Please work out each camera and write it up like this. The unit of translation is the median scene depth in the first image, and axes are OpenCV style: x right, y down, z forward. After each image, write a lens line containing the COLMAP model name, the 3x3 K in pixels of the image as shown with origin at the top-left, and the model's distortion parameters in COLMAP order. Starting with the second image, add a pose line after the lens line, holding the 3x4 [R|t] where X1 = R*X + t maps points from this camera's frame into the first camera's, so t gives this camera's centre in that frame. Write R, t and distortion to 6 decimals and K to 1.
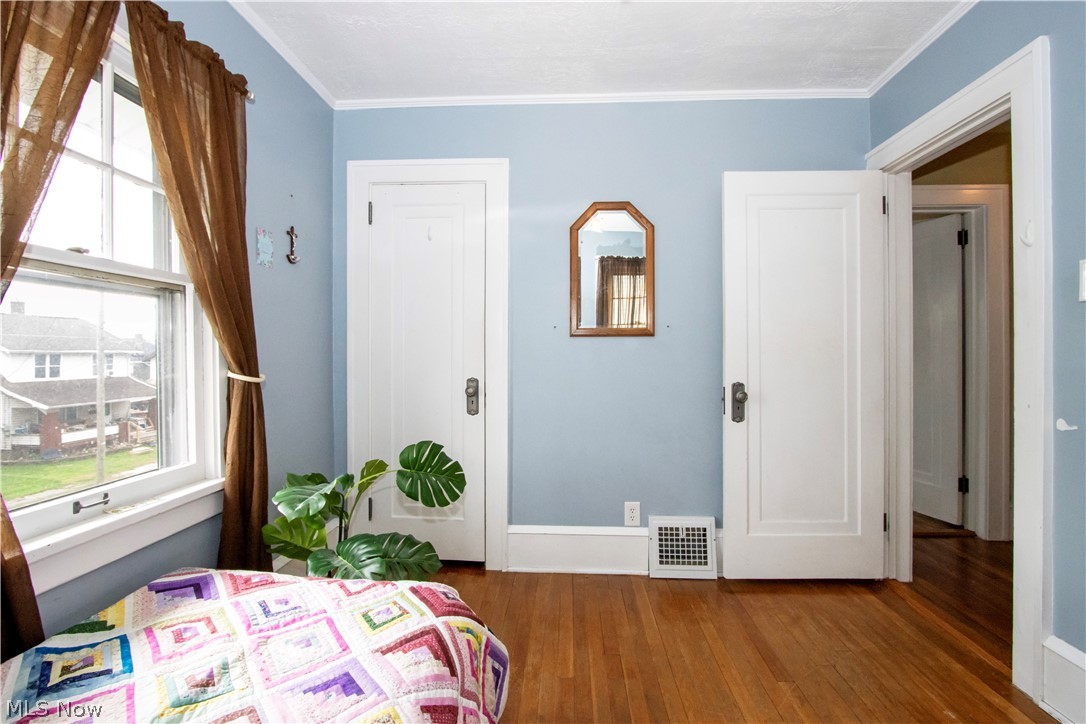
lens RADIAL K [[503.3, 0, 543.4], [0, 503.3, 357.5], [0, 0, 1]] dist [-0.011321, 0.002398]
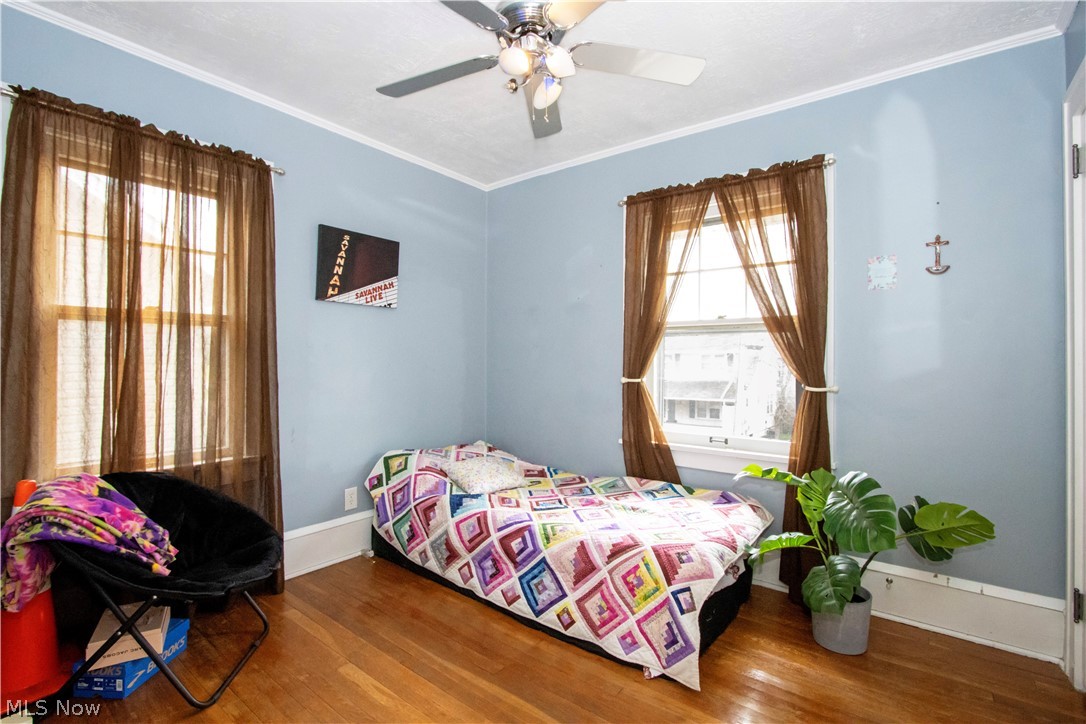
lens RADIAL K [[503.3, 0, 541.9], [0, 503.3, 360.2], [0, 0, 1]] dist [-0.011321, 0.002398]
pose [[-0.567087, -0.004476, -0.823646, 0.878128], [-0.009673, 0.999952, 0.001226, -0.023505], [0.823601, 0.008662, -0.567104, 1.149796]]
